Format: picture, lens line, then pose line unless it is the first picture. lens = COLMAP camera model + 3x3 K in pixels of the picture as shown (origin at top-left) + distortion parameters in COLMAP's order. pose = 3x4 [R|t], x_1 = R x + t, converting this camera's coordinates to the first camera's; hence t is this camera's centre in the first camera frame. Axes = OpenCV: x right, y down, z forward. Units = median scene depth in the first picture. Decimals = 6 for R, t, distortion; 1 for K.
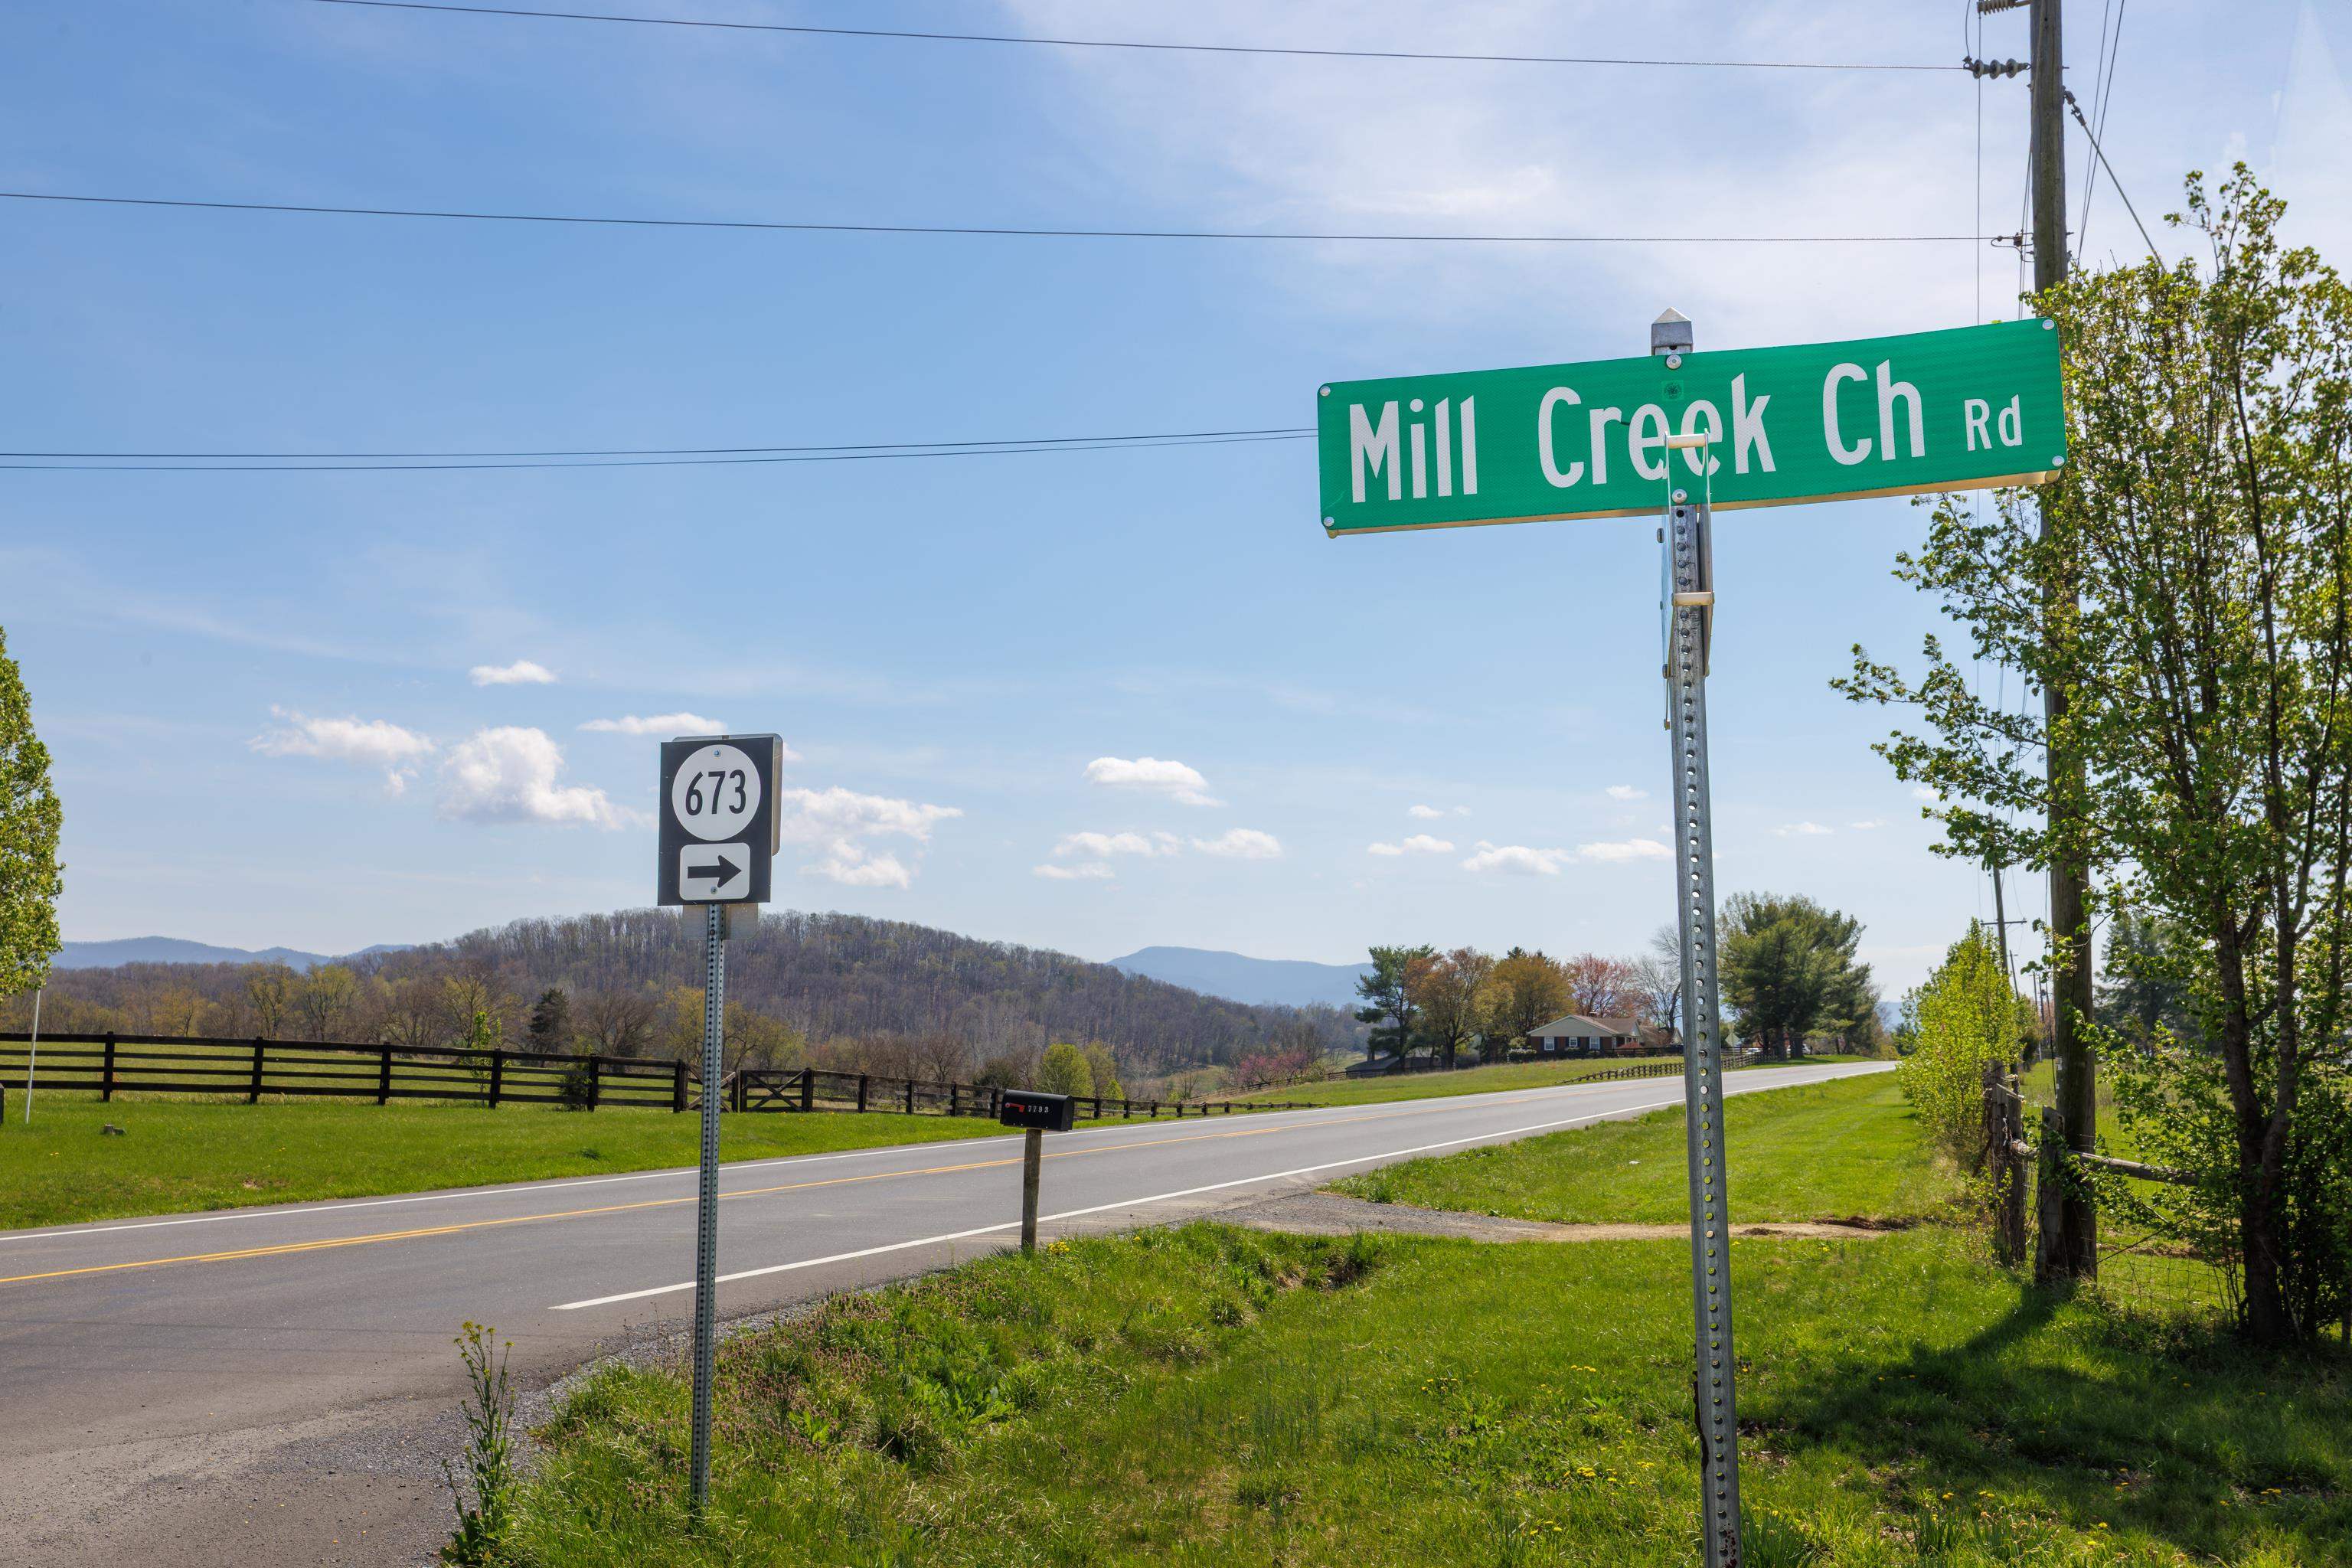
lens RADIAL K [[2253.2, 0, 1171.3], [0, 2253.2, 752.2], [0, 0, 1]] dist [0.004351, 0.001287]
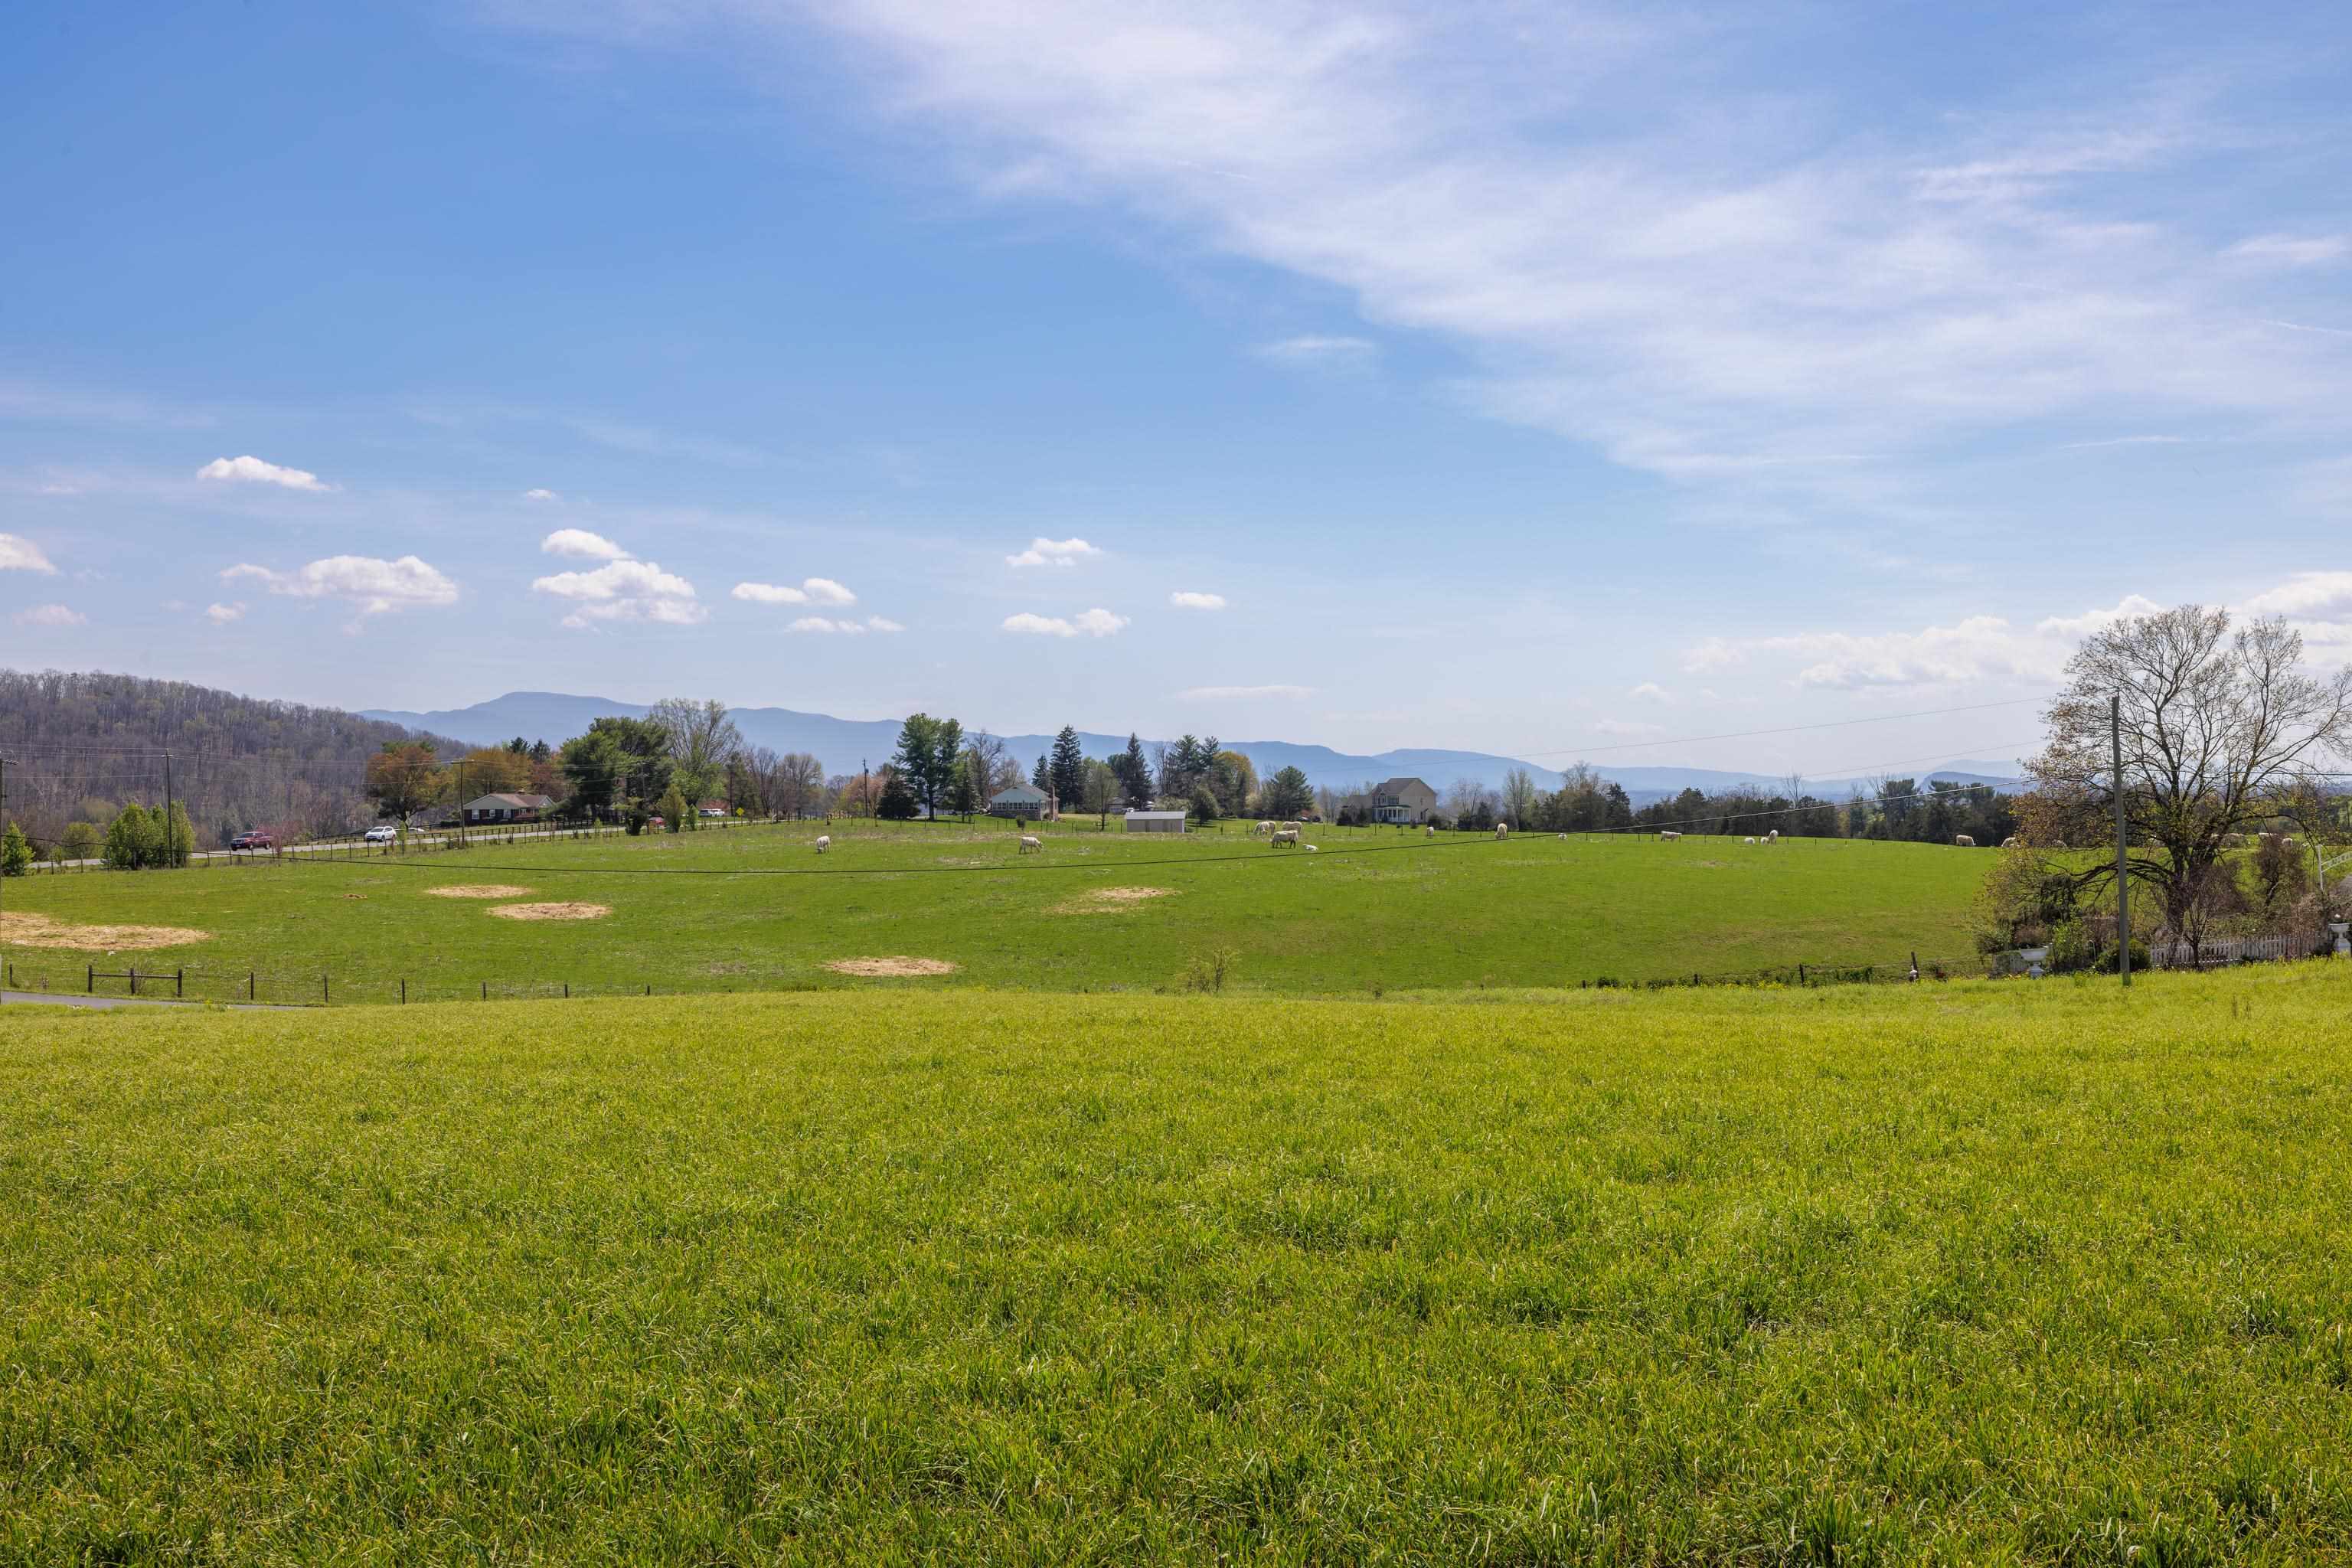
lens RADIAL K [[2307.8, 0, 1189.3], [0, 2307.8, 785.6], [0, 0, 1]] dist [0.004384, 0.009092]
pose [[0.965489, -0.012672, 0.260136, 0.053882], [-0.020774, 0.991886, 0.125422, -0.018721], [-0.259615, -0.126497, 0.957392, -0.117115]]
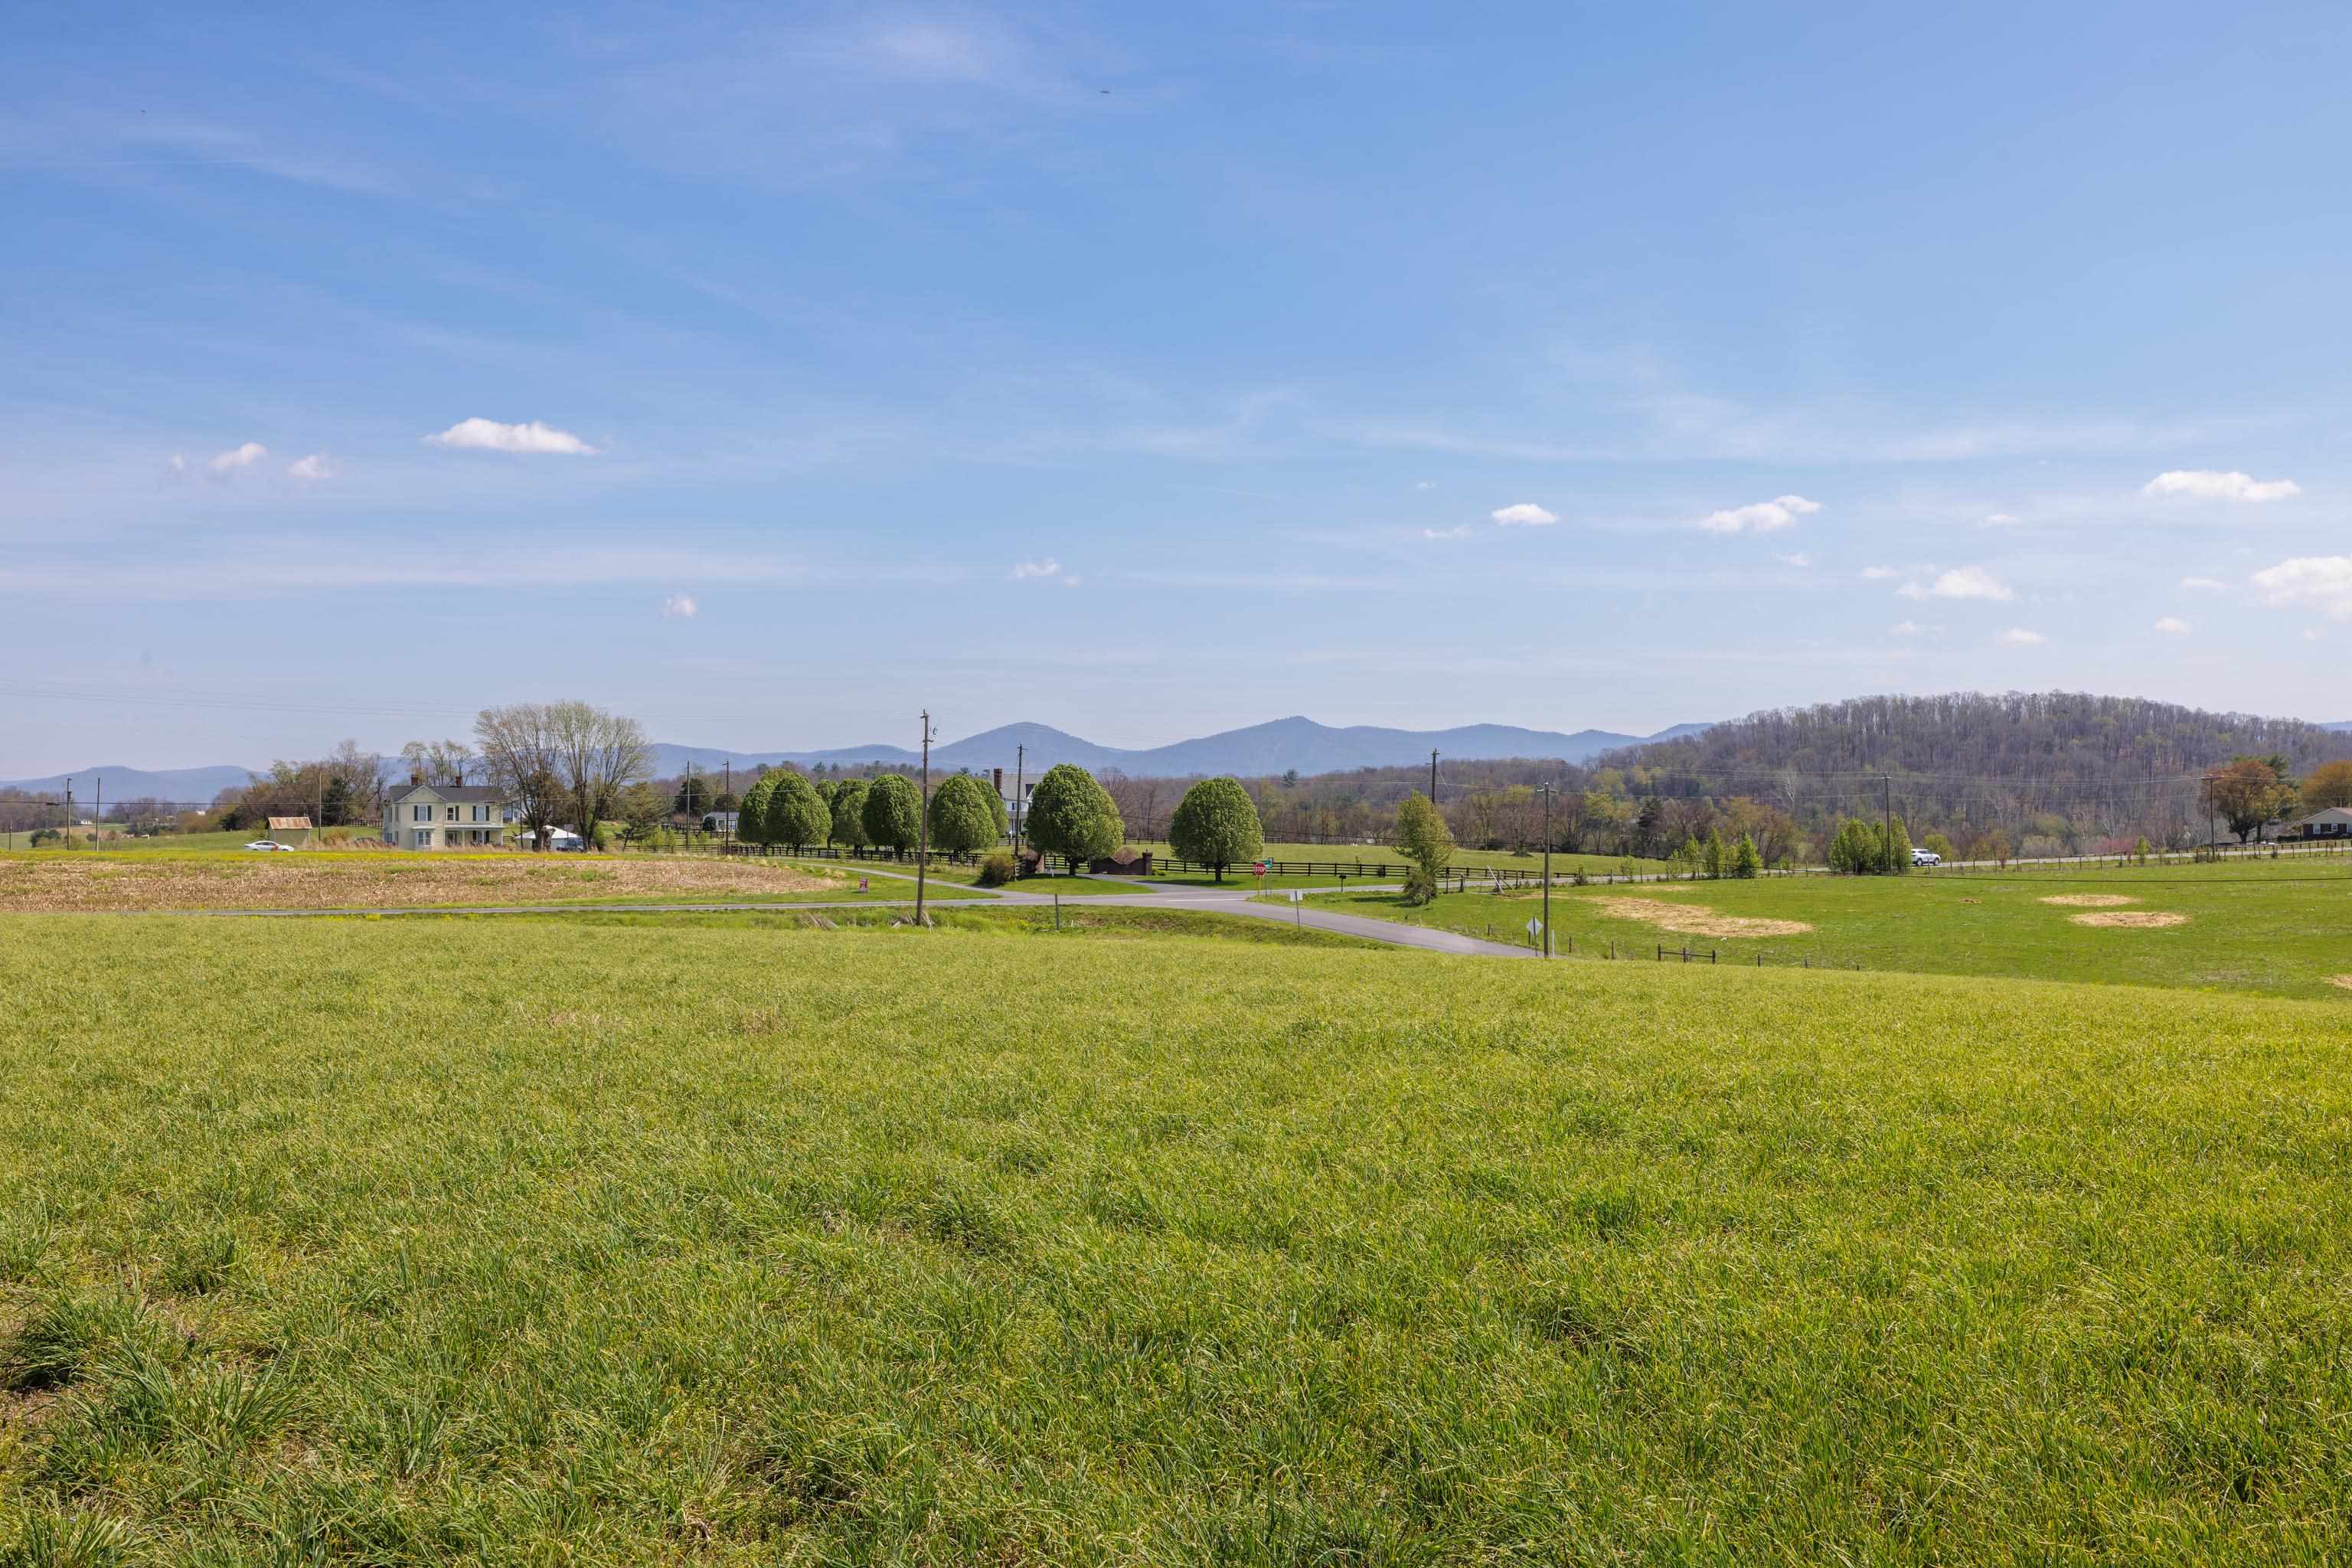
lens RADIAL K [[2310.7, 0, 1175.6], [0, 2310.7, 843.2], [0, 0, 1]] dist [-0.000533, 0.005363]
pose [[0.847251, -0.009278, -0.531111, 0.078985], [0.084125, 0.989573, 0.116913, -0.020701], [0.524489, -0.143735, 0.839197, -0.132906]]
